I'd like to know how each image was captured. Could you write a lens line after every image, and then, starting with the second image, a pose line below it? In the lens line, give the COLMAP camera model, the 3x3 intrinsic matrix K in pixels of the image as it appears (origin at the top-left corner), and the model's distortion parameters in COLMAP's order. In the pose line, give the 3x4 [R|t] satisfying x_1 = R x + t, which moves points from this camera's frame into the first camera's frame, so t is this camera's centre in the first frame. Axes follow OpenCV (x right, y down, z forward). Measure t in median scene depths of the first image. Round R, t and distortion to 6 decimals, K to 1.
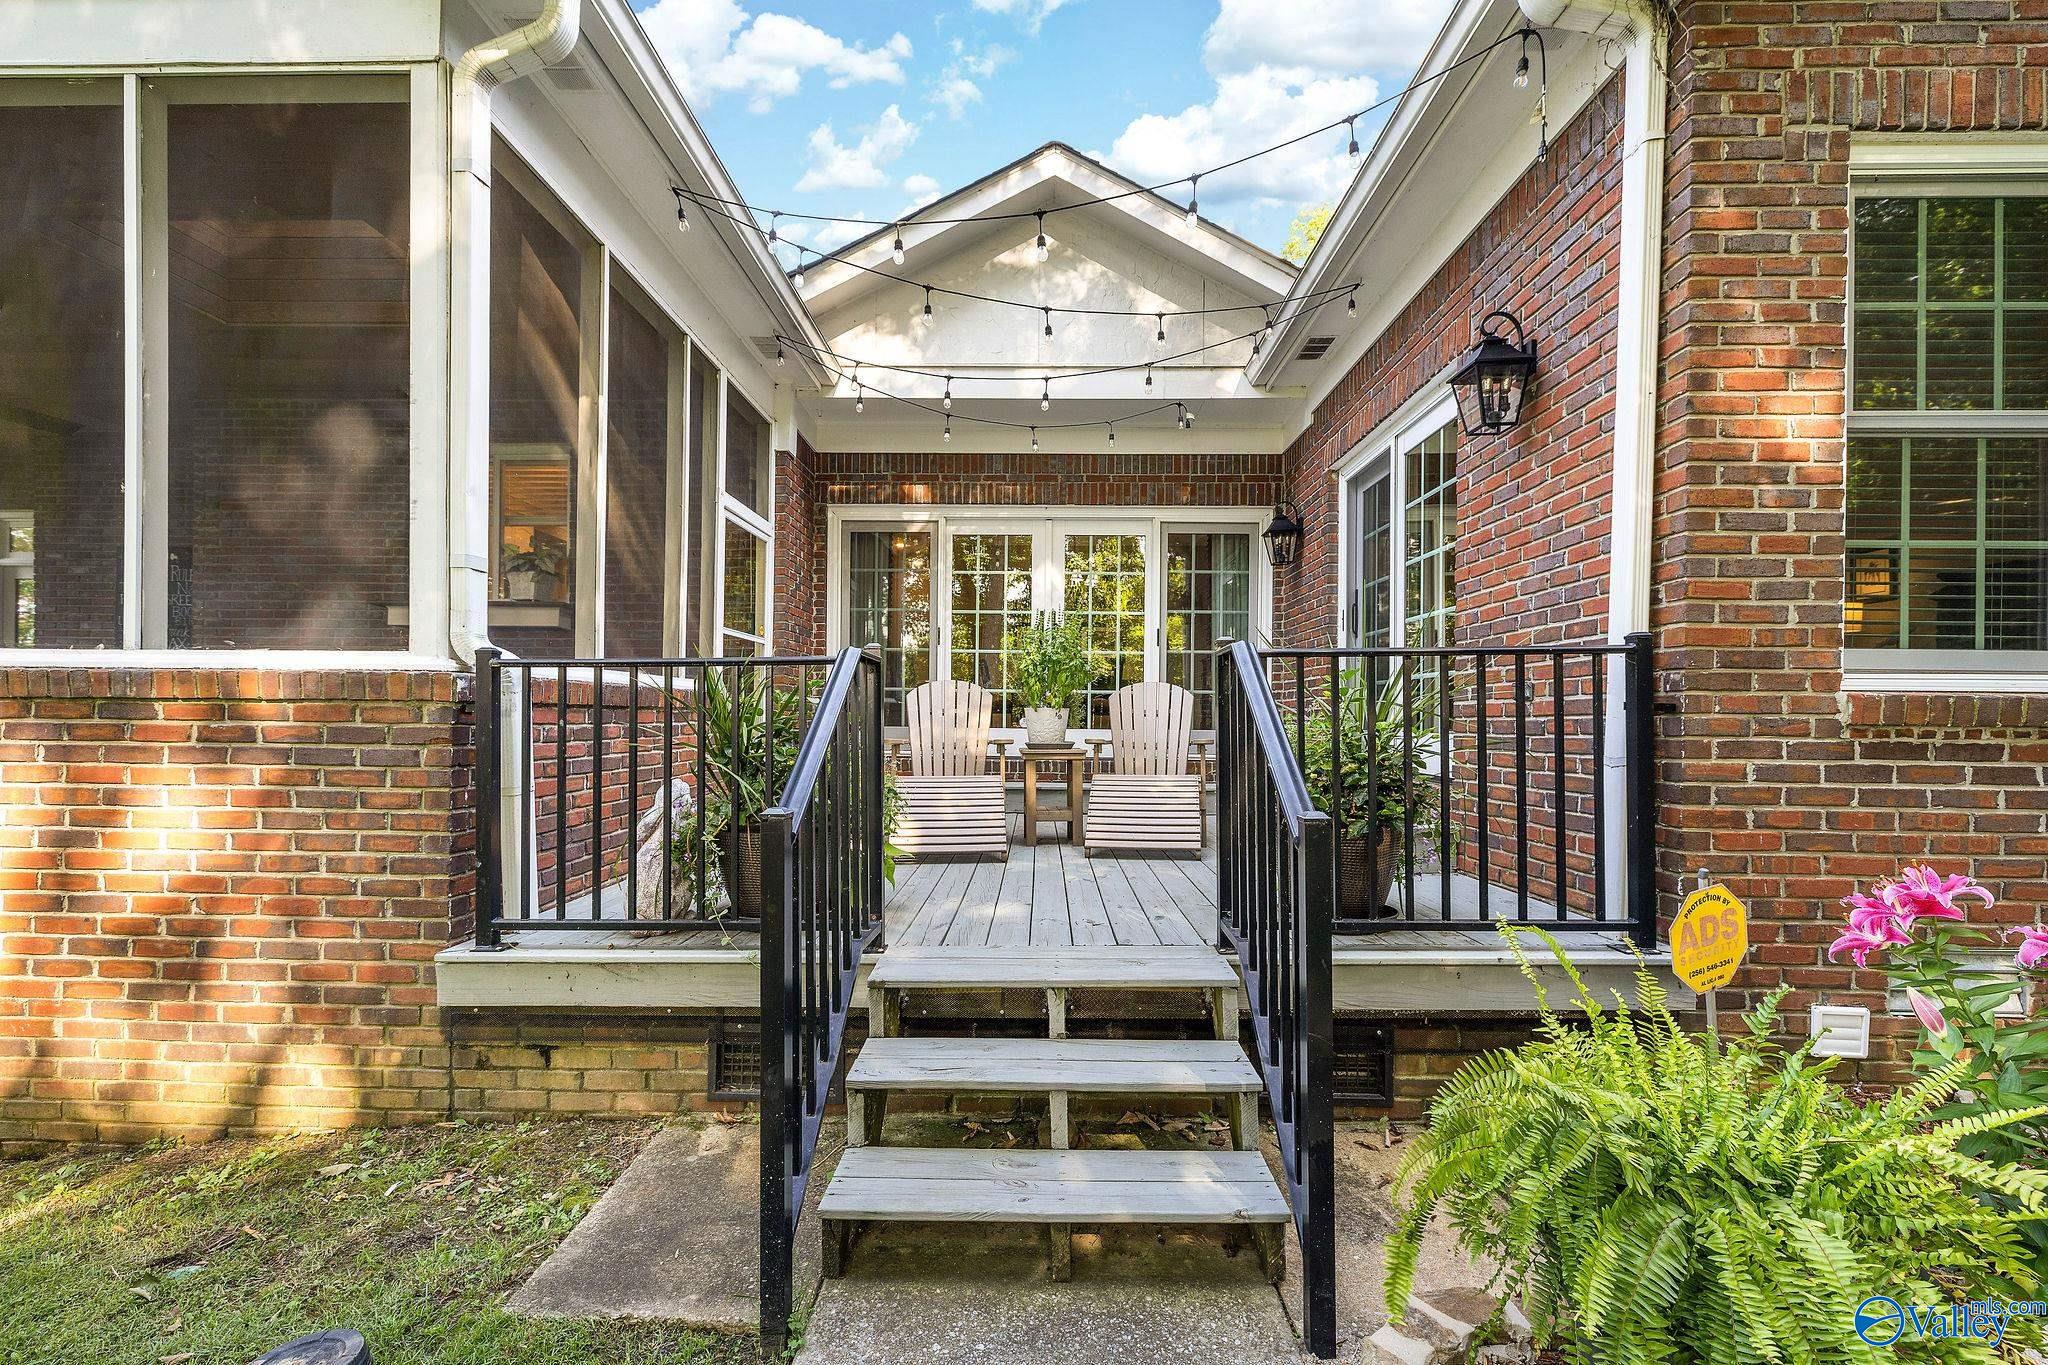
lens RADIAL K [[880.5, 0, 1022.4], [0, 880.5, 703.3], [0, 0, 1]] dist [0.007890, -0.000446]
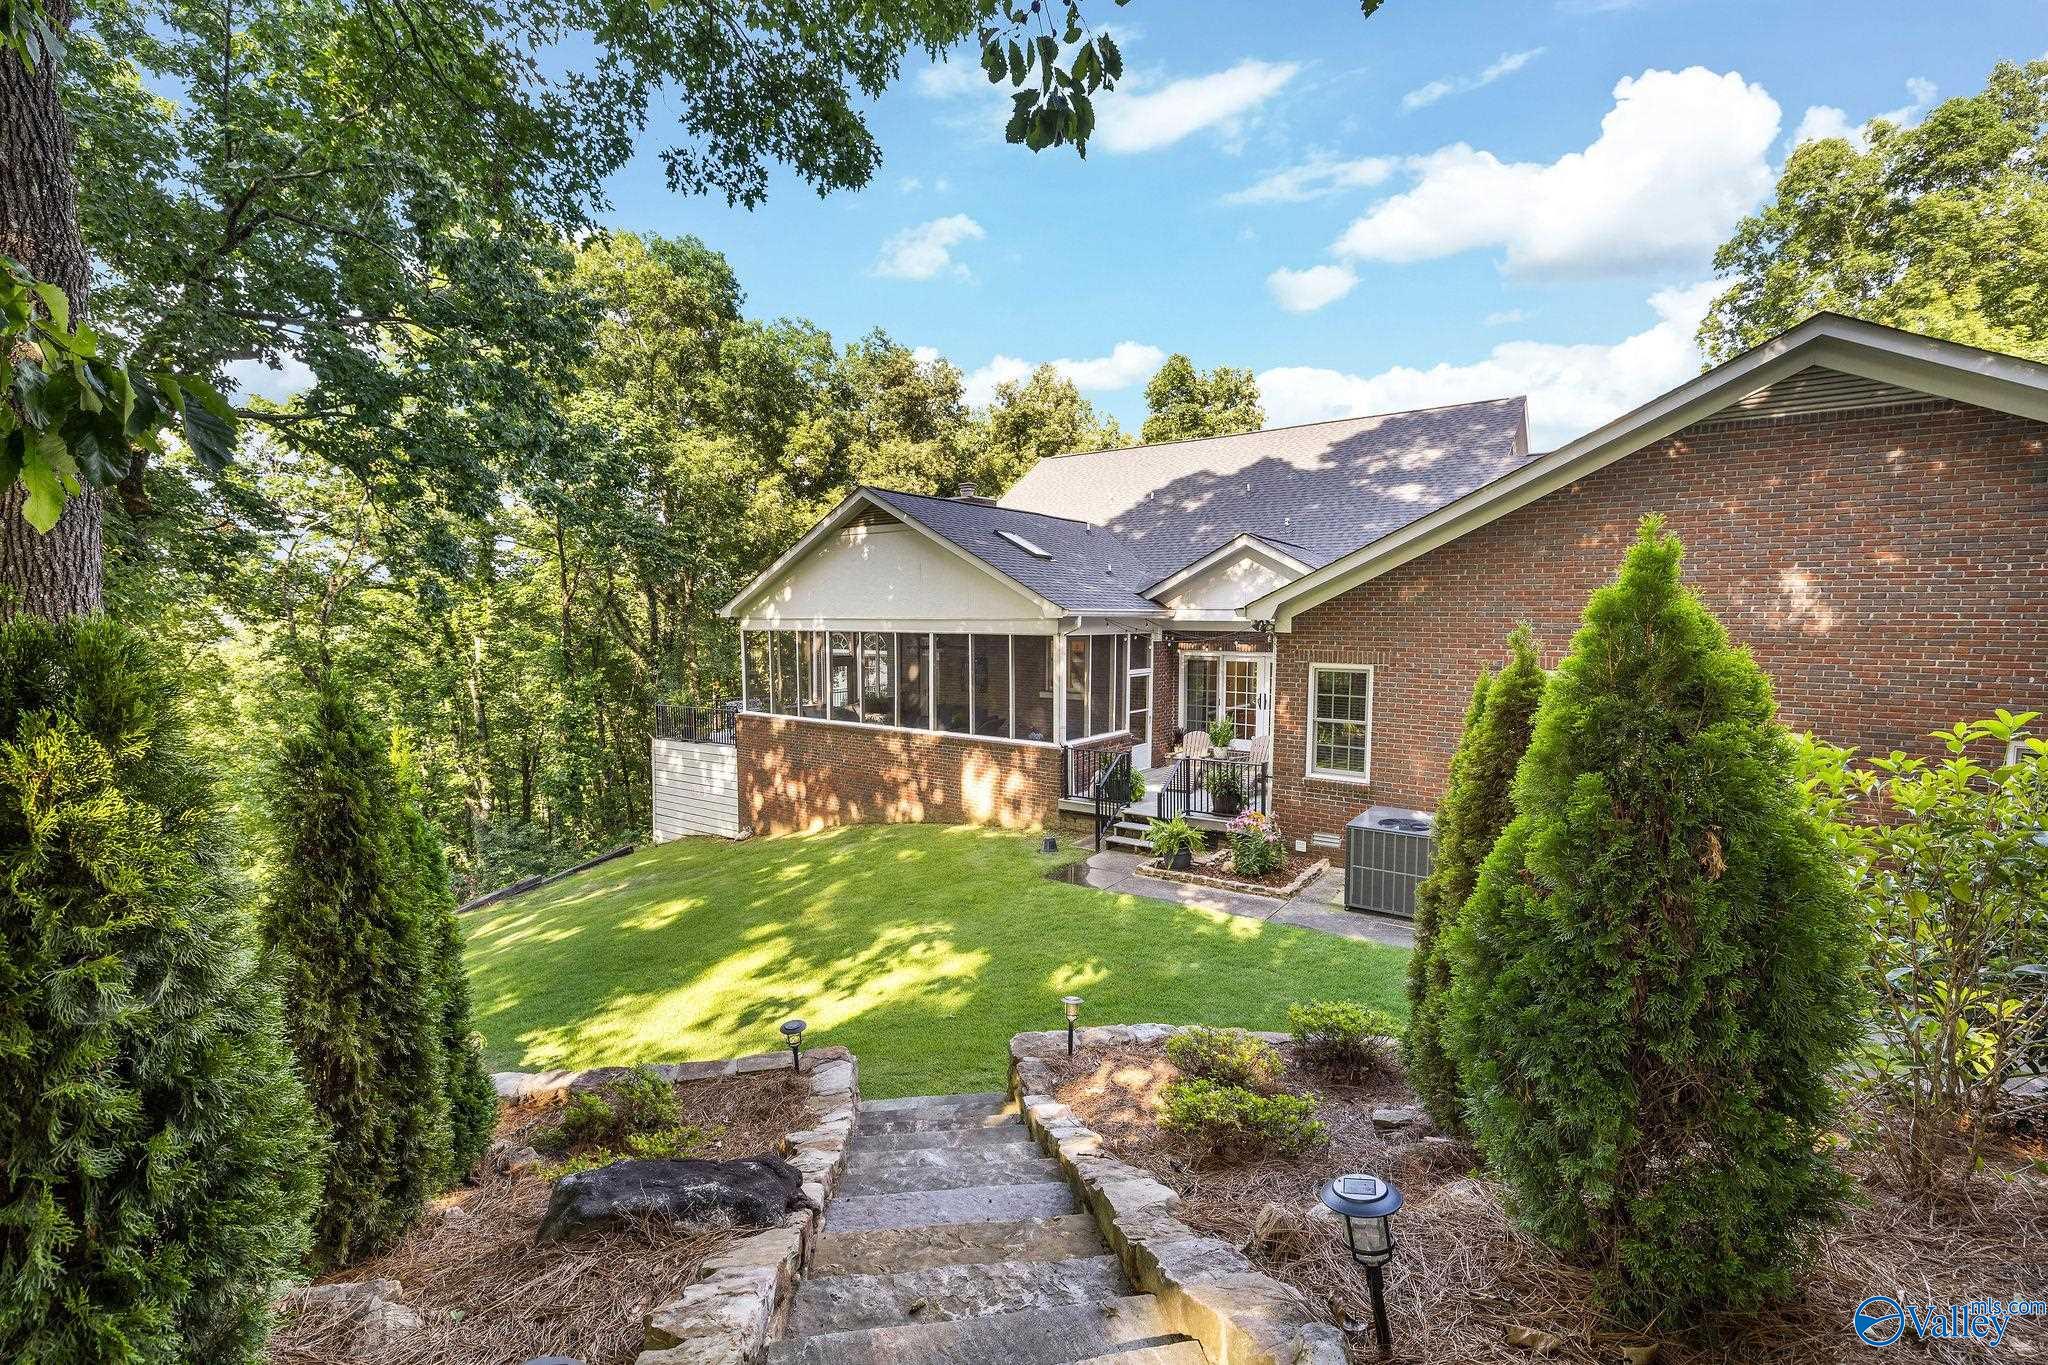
lens RADIAL K [[880.5, 0, 1022.4], [0, 880.5, 703.3], [0, 0, 1]] dist [0.007890, -0.000446]
pose [[0.823888, 0.046342, -0.564855, 1.469969], [0.015298, 0.994470, 0.103903, -0.588508], [0.566546, -0.094246, 0.818623, -2.355596]]
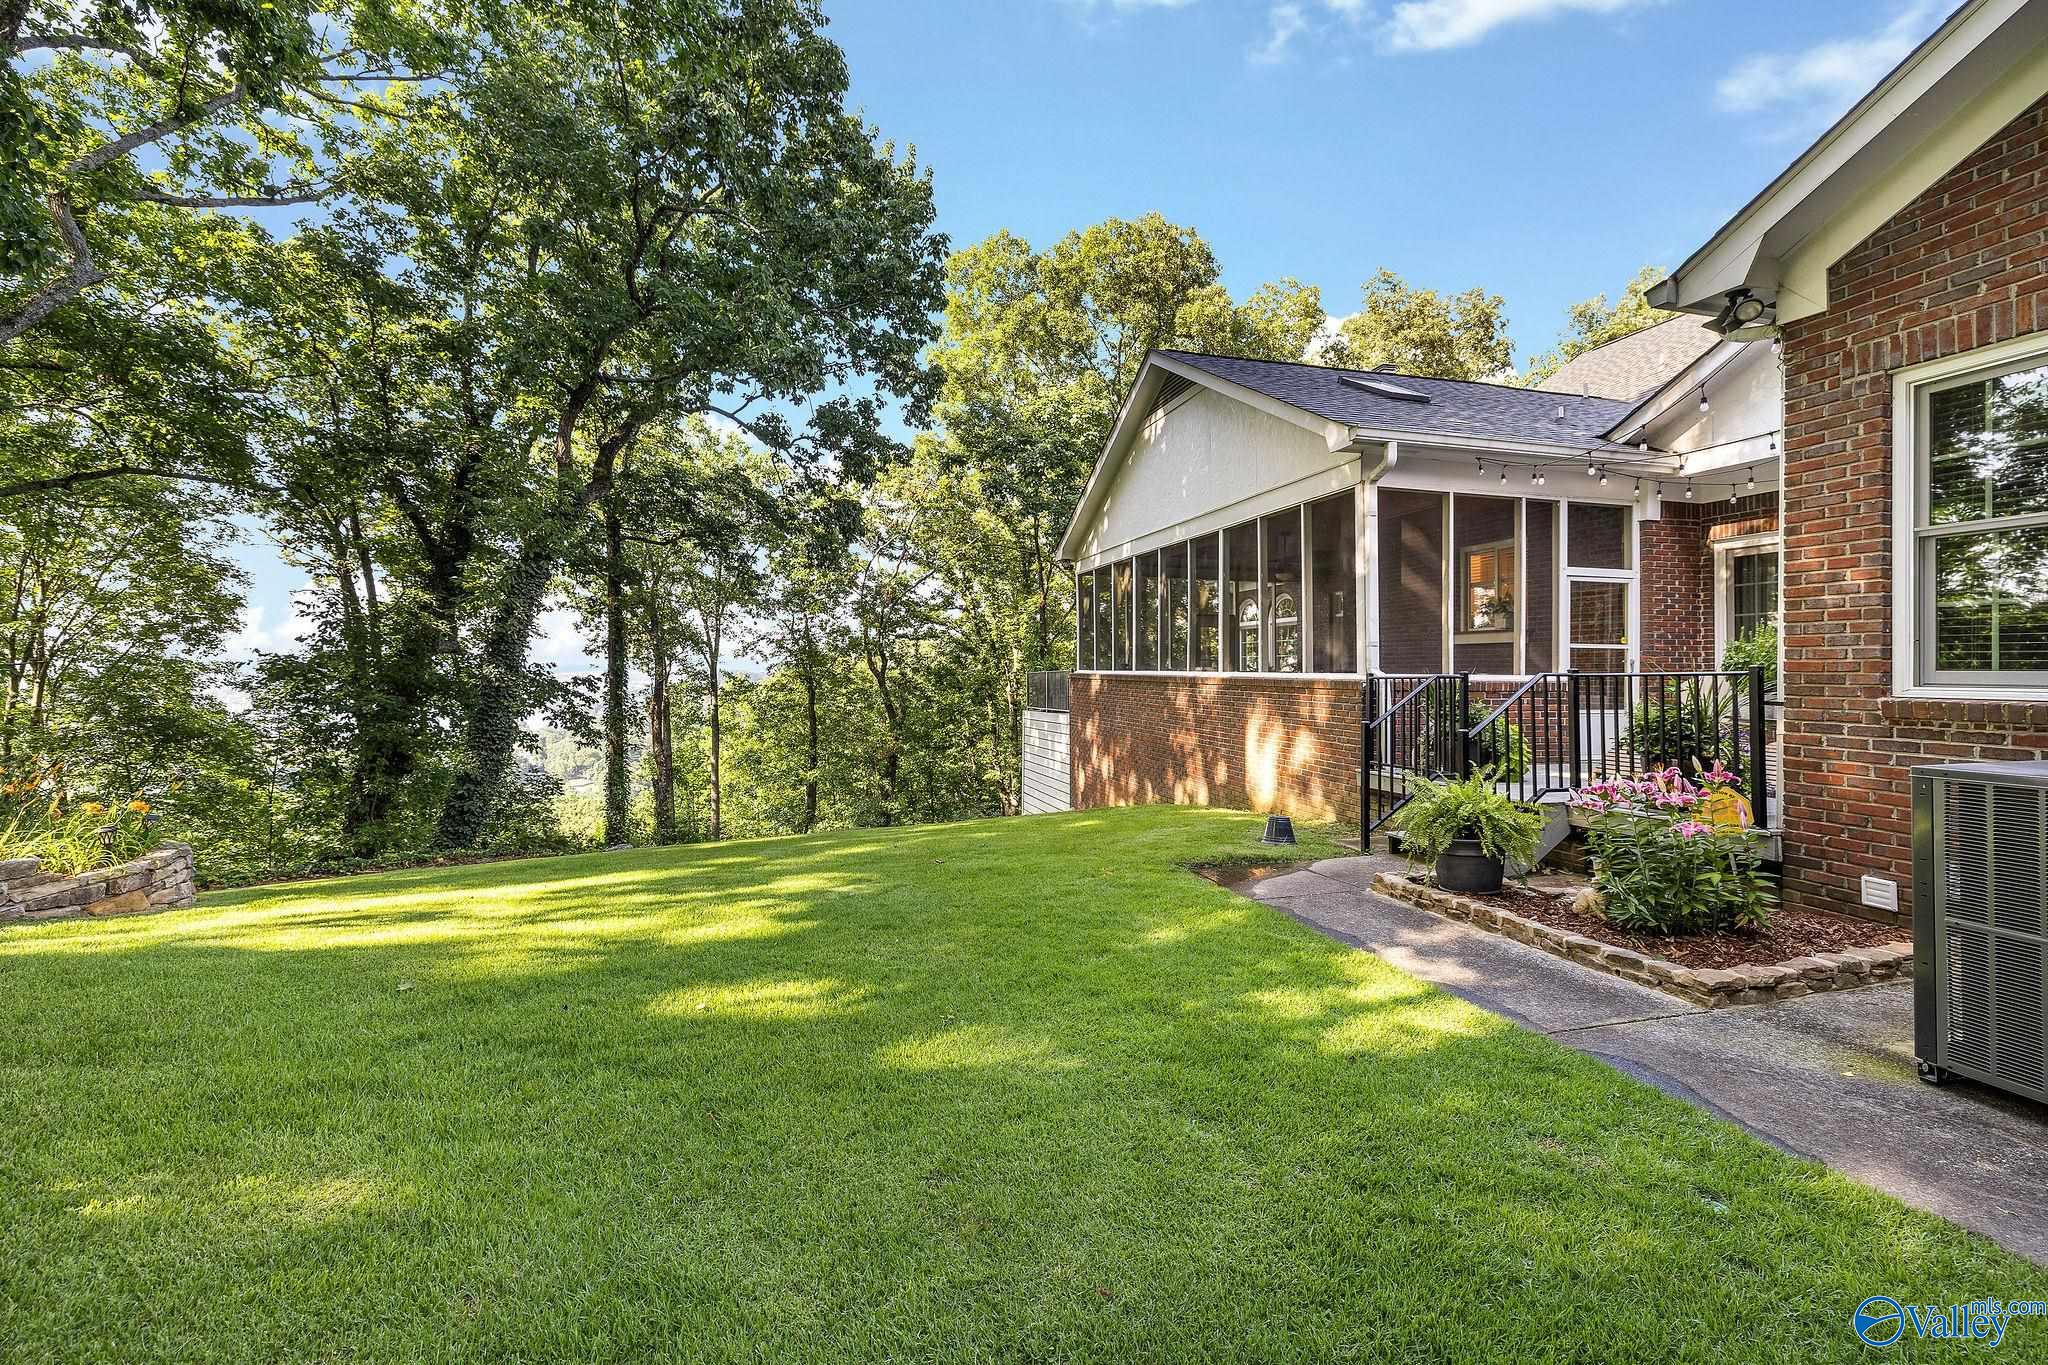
lens RADIAL K [[880.6, 0, 1013.5], [0, 880.6, 668.1], [0, 0, 1]] dist [0.000001, -0.000267]
pose [[0.285567, -0.010698, -0.958299, 1.296985], [0.006099, 0.999938, -0.009346, -0.040875], [0.958339, -0.003176, 0.285615, -0.691829]]
